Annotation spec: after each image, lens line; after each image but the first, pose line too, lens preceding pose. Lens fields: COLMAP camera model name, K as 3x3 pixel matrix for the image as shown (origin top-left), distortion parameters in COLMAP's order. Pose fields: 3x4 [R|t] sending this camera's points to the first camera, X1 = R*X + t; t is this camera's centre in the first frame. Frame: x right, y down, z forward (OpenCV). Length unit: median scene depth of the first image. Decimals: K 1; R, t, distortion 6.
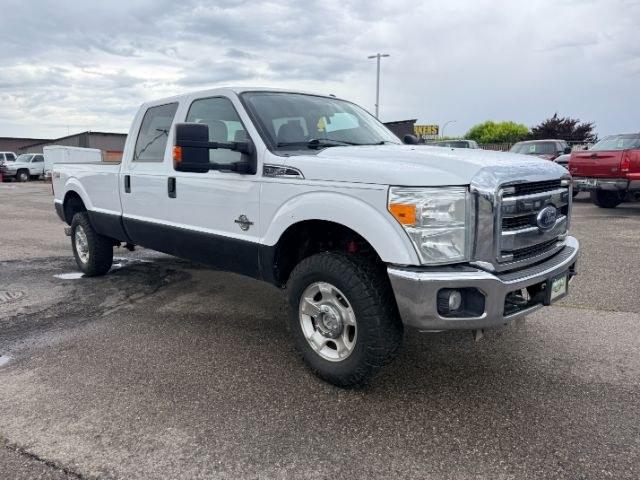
lens RADIAL K [[455.2, 0, 320.9], [0, 455.2, 240.7], [0, 0, 1]] dist [0.019175, -0.029543]
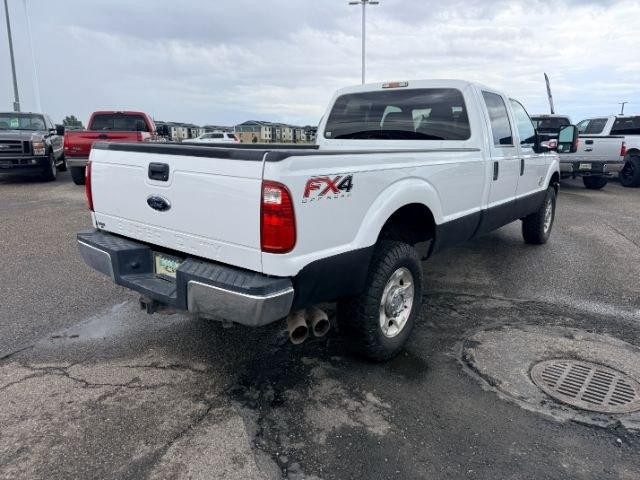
lens RADIAL K [[455.2, 0, 318.3], [0, 455.2, 241.9], [0, 0, 1]] dist [0.019175, -0.029543]
pose [[-0.113674, -0.206639, 0.971791, -0.149803], [0.157191, 0.962071, 0.222960, -0.028201], [-0.981004, 0.178102, -0.076880, 0.163321]]
